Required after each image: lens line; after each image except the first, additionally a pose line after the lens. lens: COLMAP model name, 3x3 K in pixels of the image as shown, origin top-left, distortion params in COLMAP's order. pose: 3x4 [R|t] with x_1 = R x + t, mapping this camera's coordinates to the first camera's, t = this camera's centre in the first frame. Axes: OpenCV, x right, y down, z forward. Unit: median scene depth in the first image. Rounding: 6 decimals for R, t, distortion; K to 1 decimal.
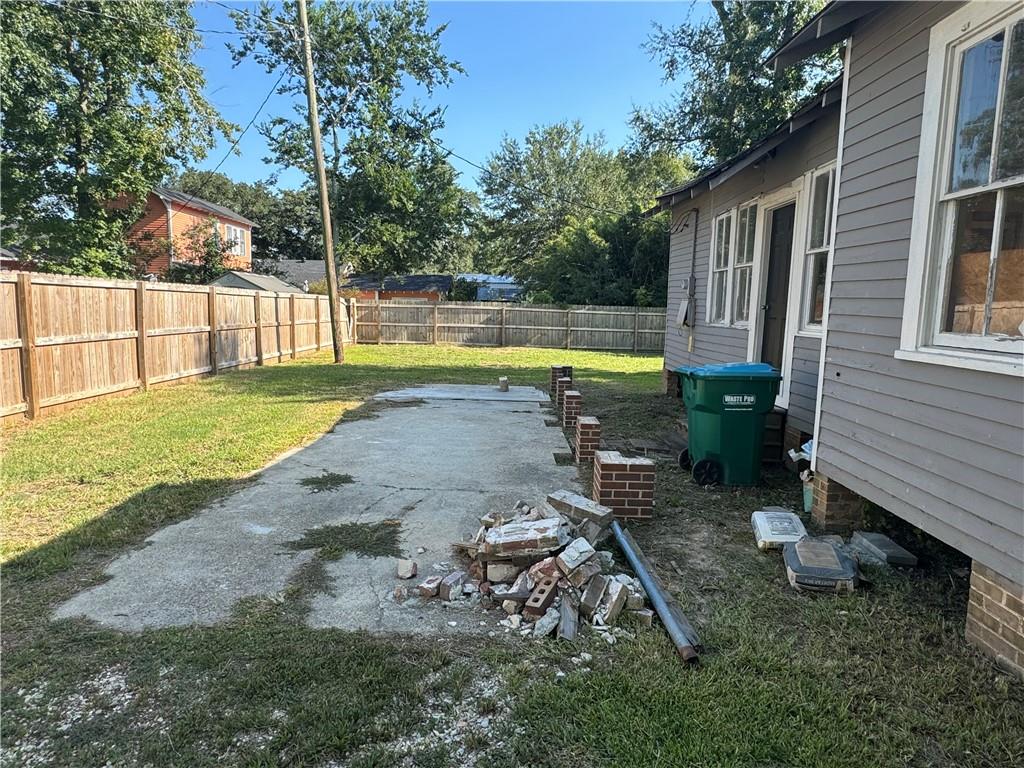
lens RADIAL K [[620.8, 0, 509.1], [0, 620.8, 383.1], [0, 0, 1]] dist [-0.003080, 0.002735]
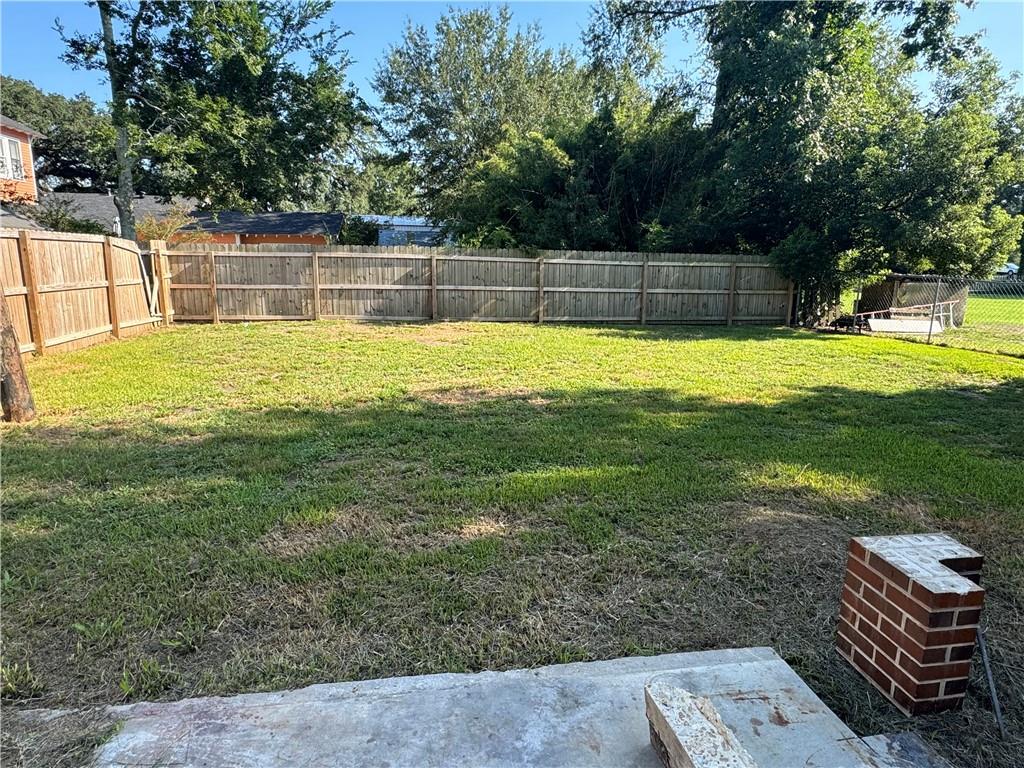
lens RADIAL K [[620.8, 0, 509.1], [0, 620.8, 383.1], [0, 0, 1]] dist [-0.003080, 0.002735]
pose [[0.987124, -0.039229, 0.155071, -0.032769], [0.026707, 0.996272, 0.082028, -0.044909], [-0.157711, -0.076830, 0.984492, 0.379052]]
